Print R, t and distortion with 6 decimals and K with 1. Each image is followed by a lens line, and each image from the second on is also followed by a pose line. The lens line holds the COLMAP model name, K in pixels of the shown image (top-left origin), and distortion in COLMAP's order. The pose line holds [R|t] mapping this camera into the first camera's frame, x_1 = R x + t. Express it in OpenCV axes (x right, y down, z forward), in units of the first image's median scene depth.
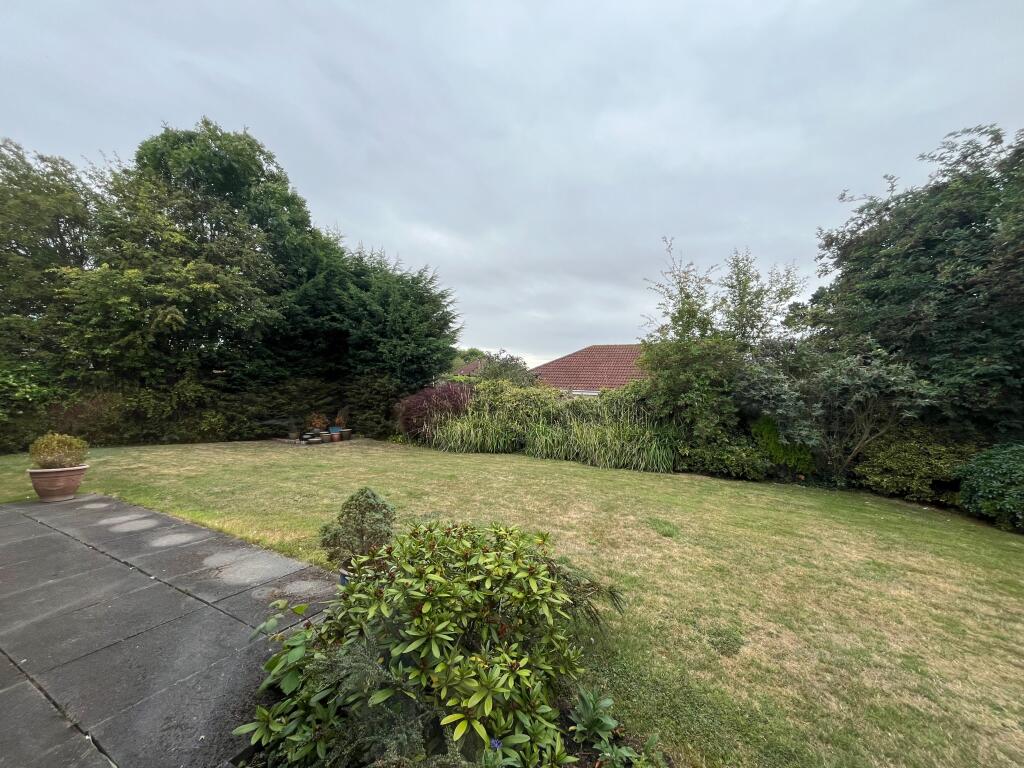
lens RADIAL K [[414.3, 0, 514.8], [0, 414.3, 384.4], [0, 0, 1]] dist [-0.000661, -0.000526]
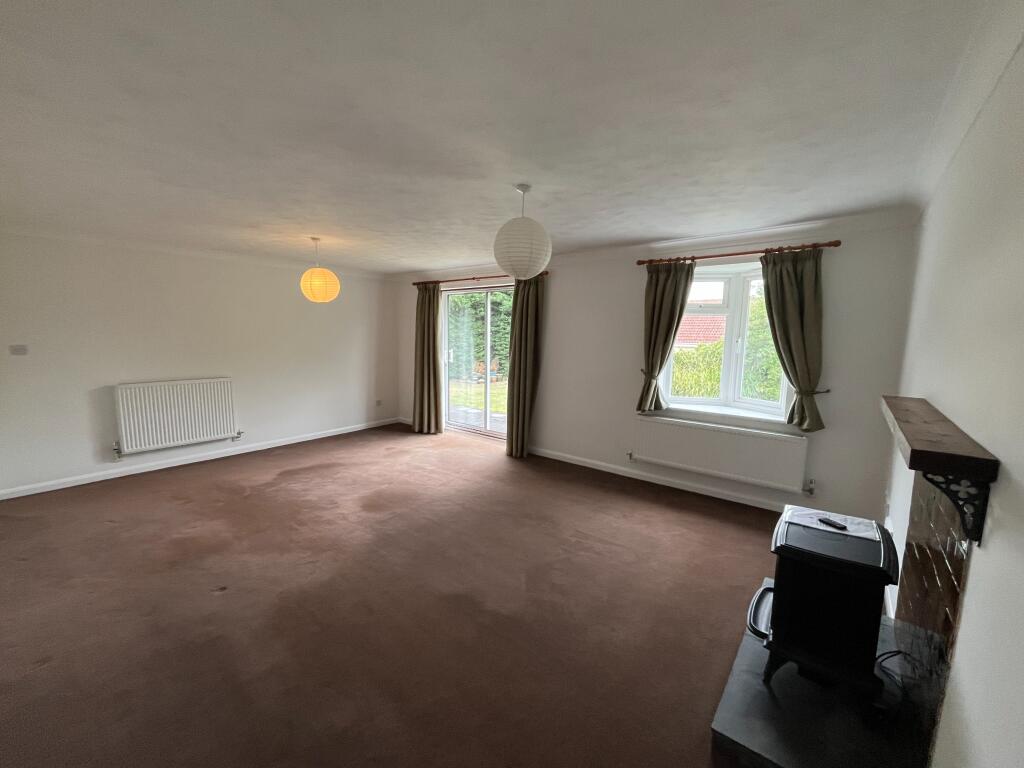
lens RADIAL K [[414.3, 0, 514.8], [0, 414.3, 384.4], [0, 0, 1]] dist [-0.000661, -0.000526]
pose [[0.979831, 0.014497, -0.199300, -0.130721], [0.008888, 0.993216, 0.115941, -0.026459], [0.199629, -0.115374, 0.973056, -0.556086]]
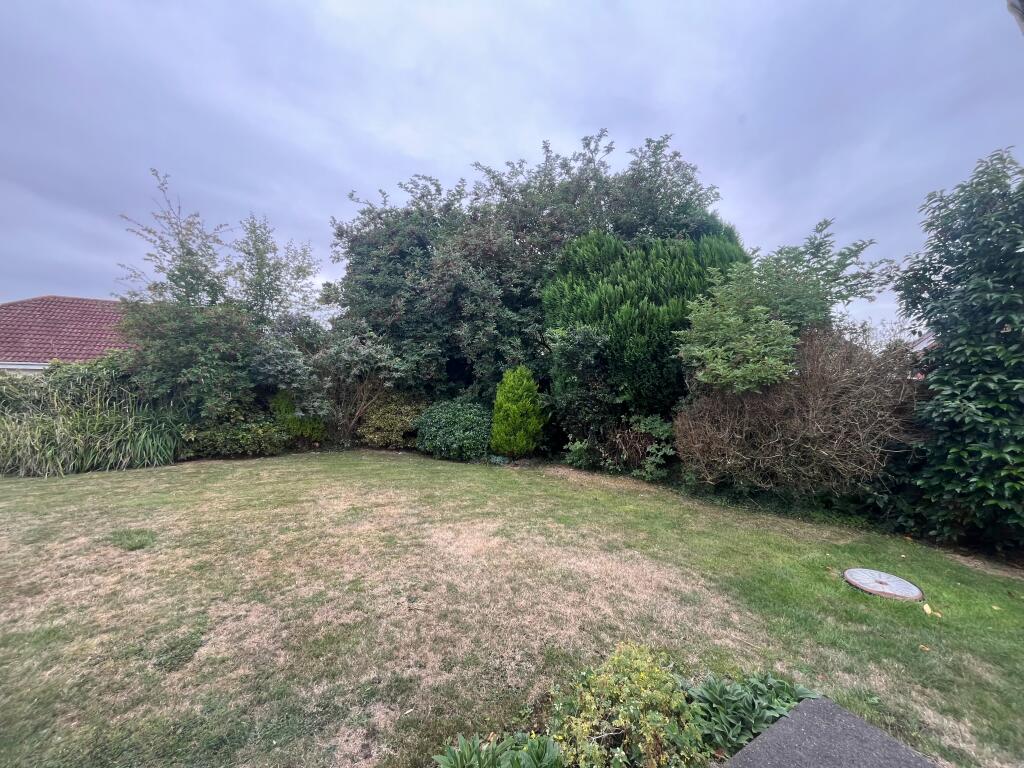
lens RADIAL K [[414.3, 0, 514.8], [0, 414.3, 384.4], [0, 0, 1]] dist [-0.000661, -0.000526]
pose [[0.531904, -0.037740, 0.845963, 0.051349], [-0.018729, 0.998238, 0.056309, -0.006118], [-0.846597, -0.045795, 0.530260, -0.017616]]
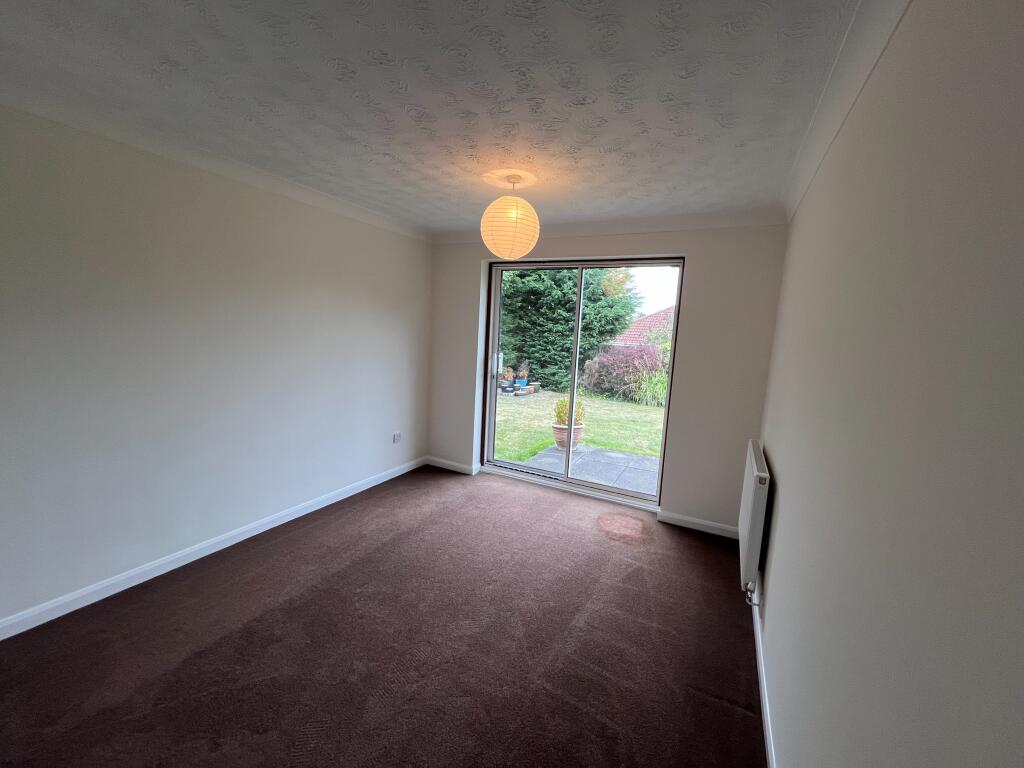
lens RADIAL K [[414.3, 0, 514.8], [0, 414.3, 384.4], [0, 0, 1]] dist [-0.000661, -0.000526]
pose [[0.999622, 0.026530, 0.007167, -0.759288], [-0.027244, 0.990883, 0.131939, -0.047272], [-0.003601, -0.132085, 0.991232, -0.129089]]
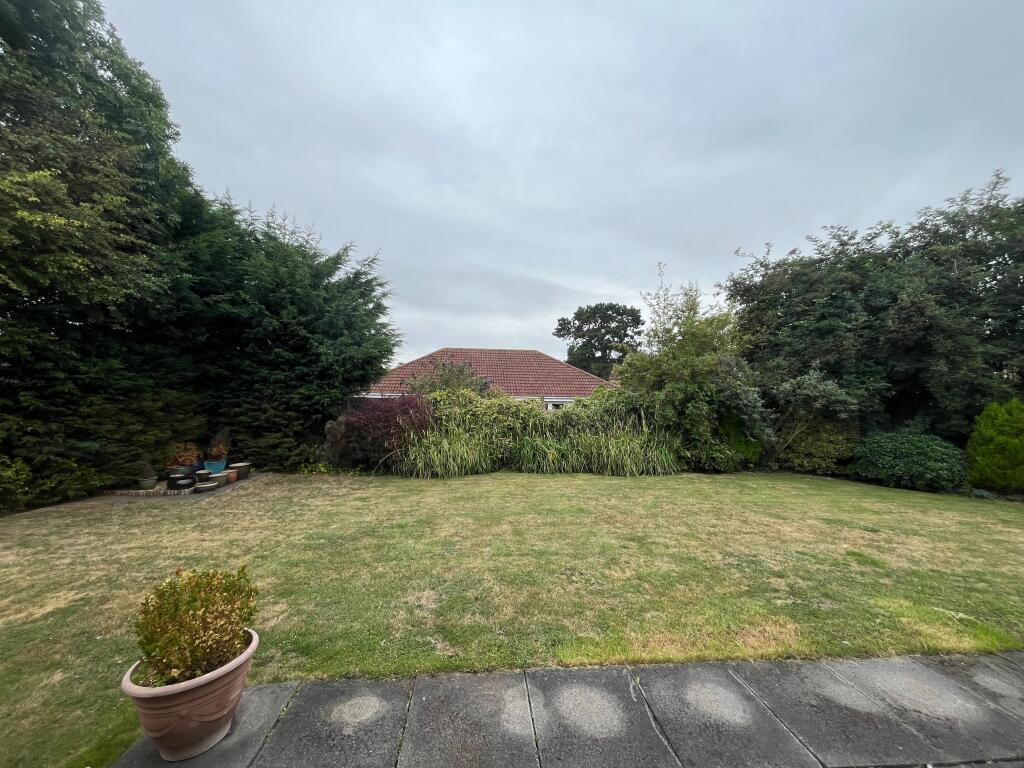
lens RADIAL K [[414.3, 0, 514.8], [0, 414.3, 384.4], [0, 0, 1]] dist [-0.000661, -0.000526]
pose [[0.845772, -0.003172, 0.533535, -0.630086], [0.002103, 0.999994, 0.002611, -0.035455], [-0.533541, -0.001086, 0.845774, 0.298536]]
